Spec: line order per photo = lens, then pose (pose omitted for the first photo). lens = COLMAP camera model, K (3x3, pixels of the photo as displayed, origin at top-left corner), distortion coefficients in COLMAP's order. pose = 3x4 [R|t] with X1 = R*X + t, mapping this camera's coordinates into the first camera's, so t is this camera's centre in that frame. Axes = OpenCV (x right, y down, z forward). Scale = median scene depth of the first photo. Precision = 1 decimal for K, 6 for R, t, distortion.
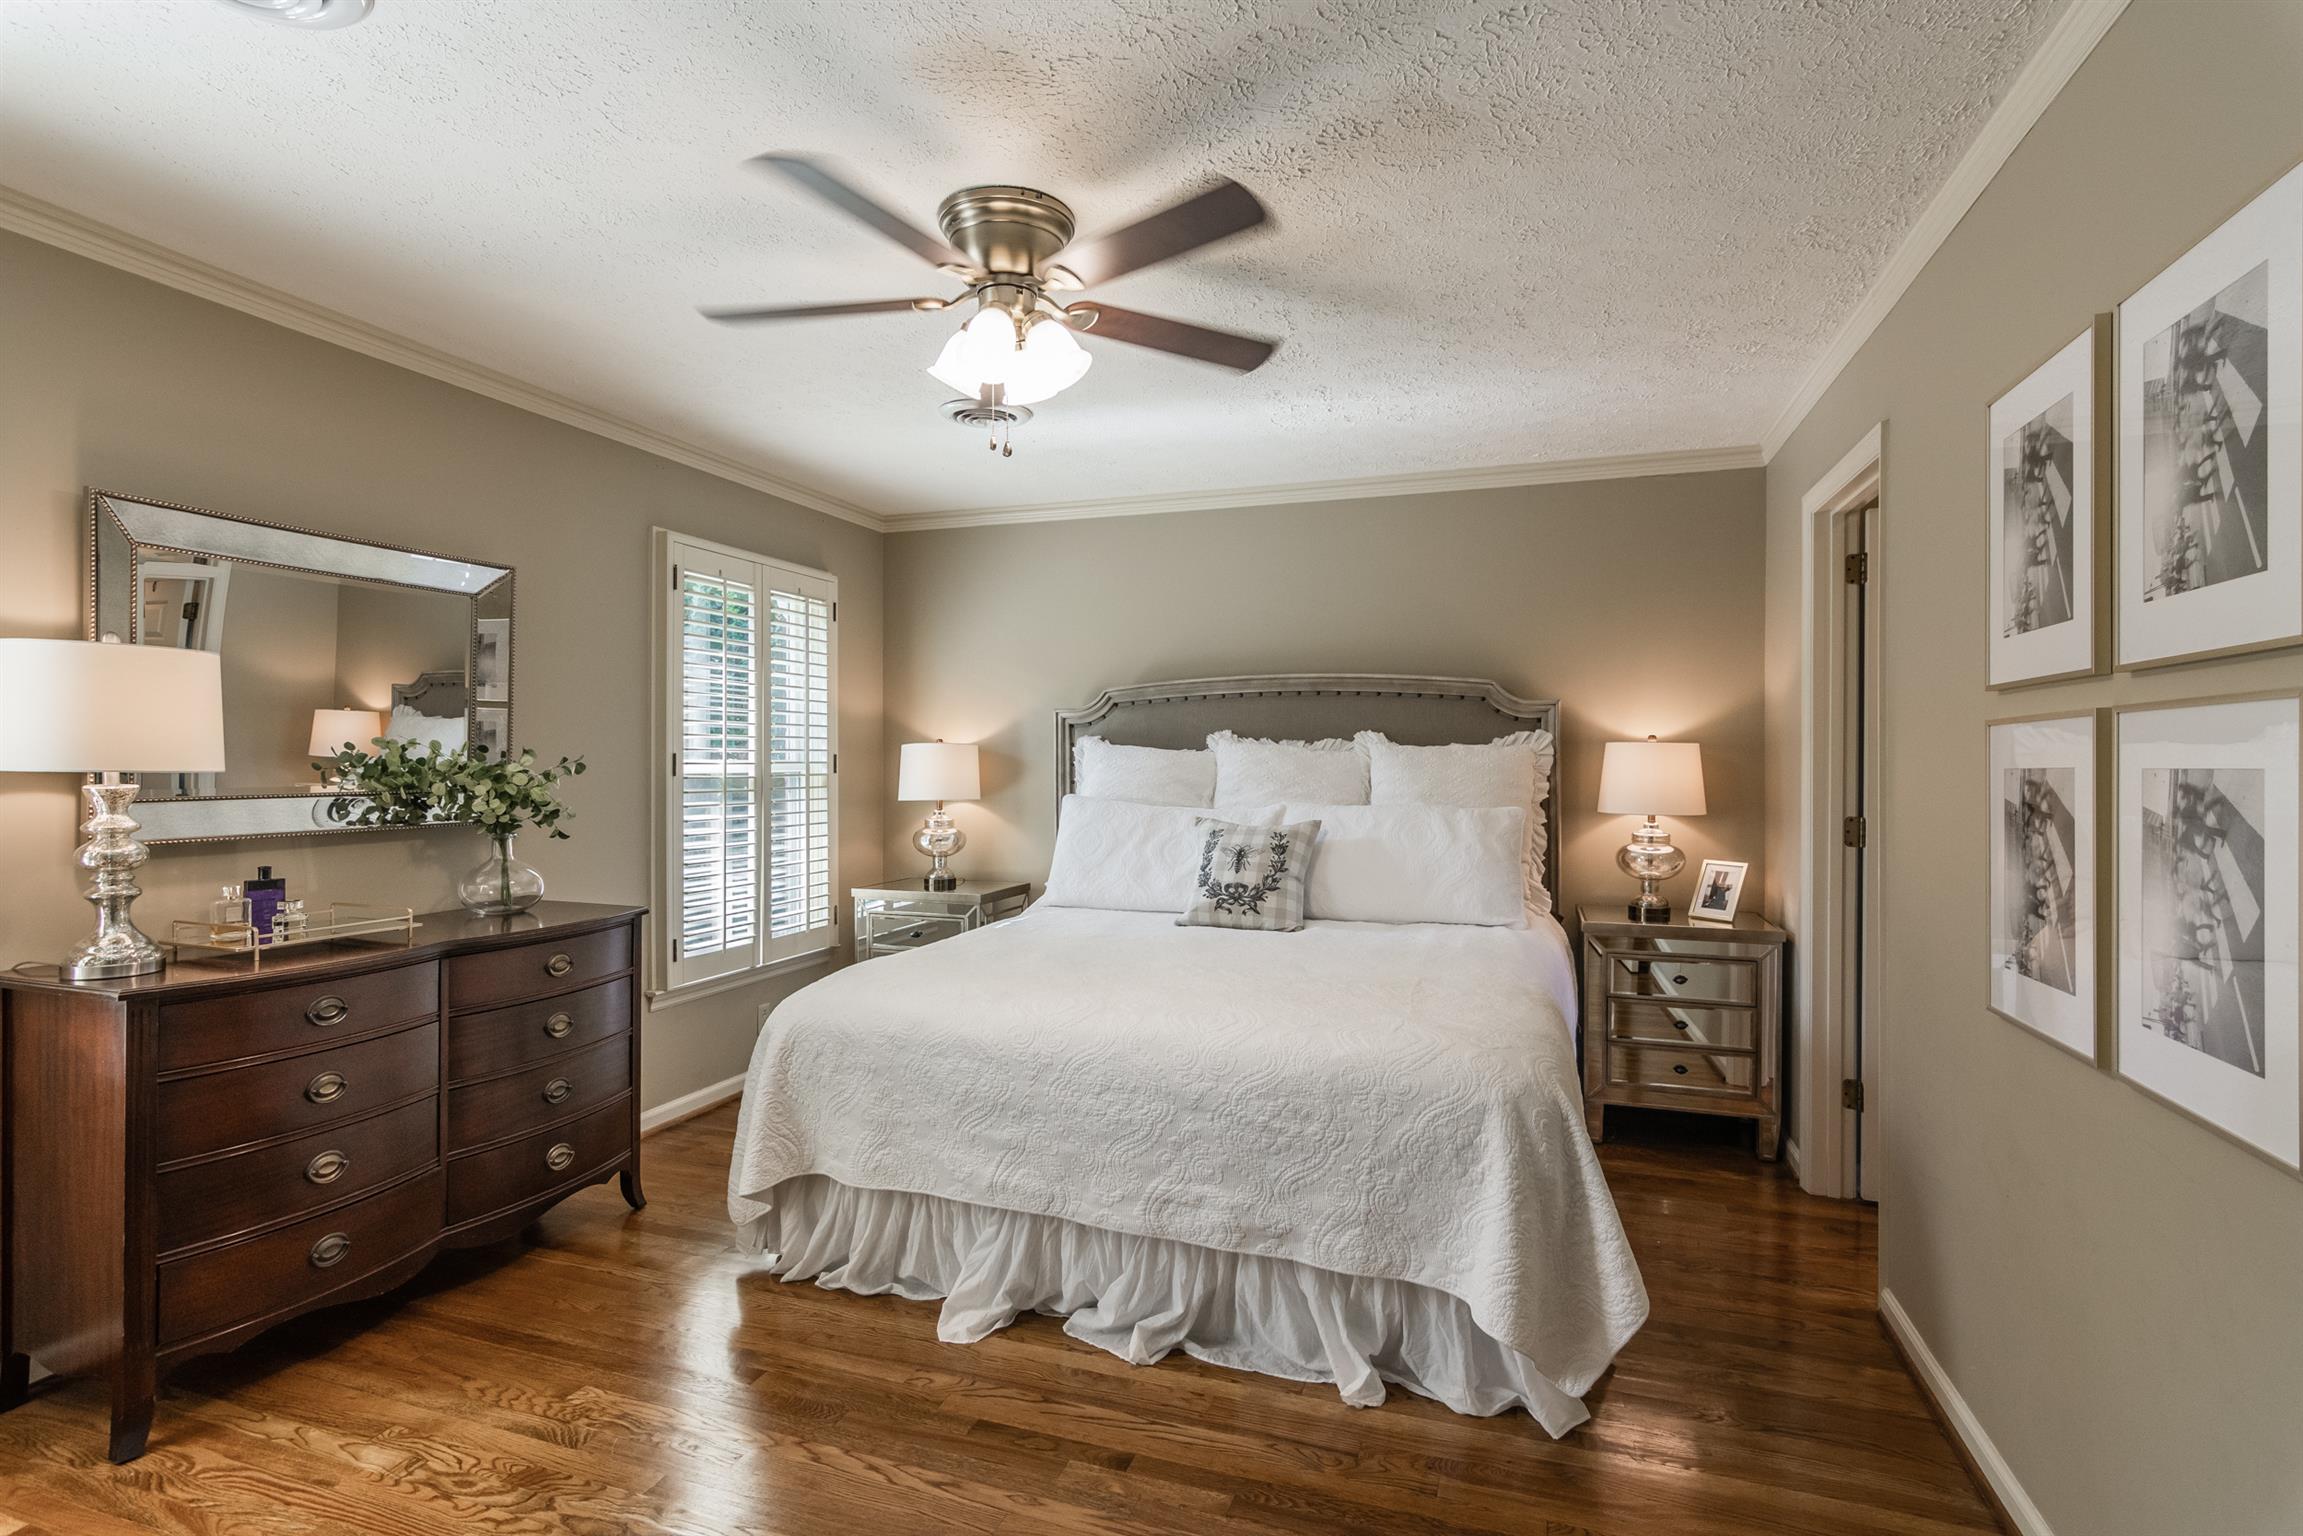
lens RADIAL K [[1109.8, 0, 1148.7], [0, 1109.8, 761.7], [0, 0, 1]] dist [0.000307, 0.000879]
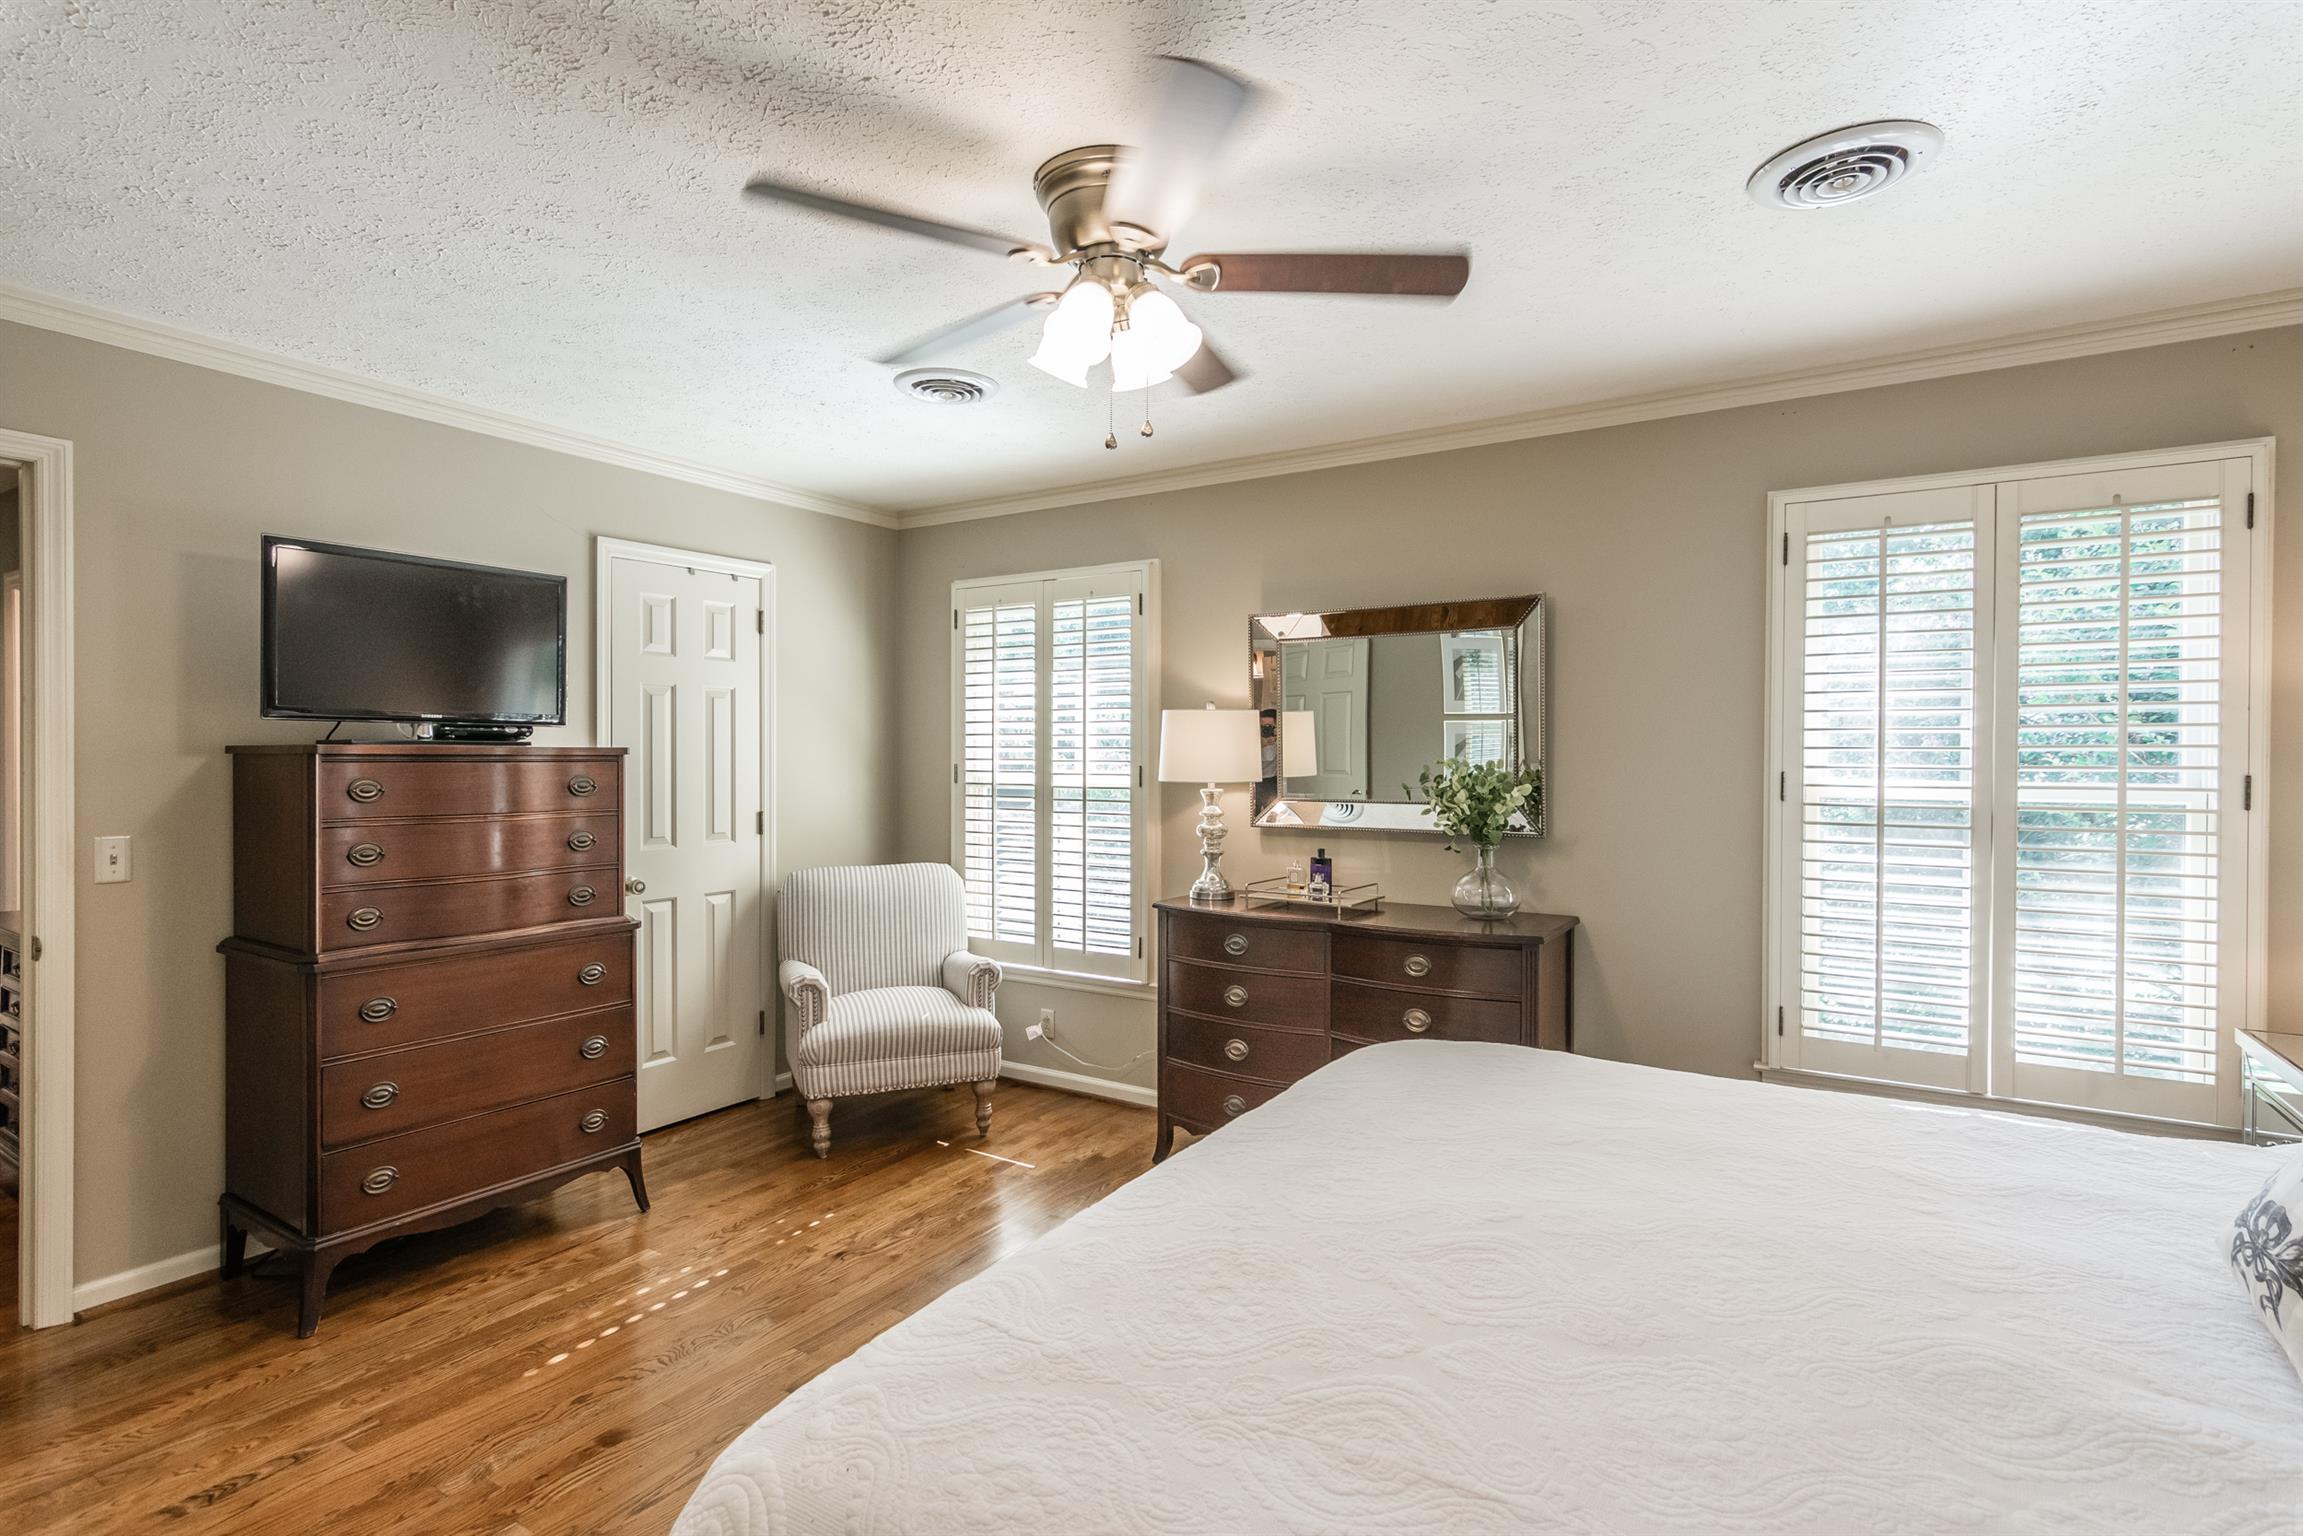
lens RADIAL K [[1109.2, 0, 1145.6], [0, 1109.2, 773.0], [0, 0, 1]] dist [-0.000806, 0.000496]
pose [[-0.219434, 0.008250, -0.975592, 0.440872], [-0.005298, 0.999939, 0.009648, -0.011720], [0.975613, 0.007286, -0.219377, 0.719153]]
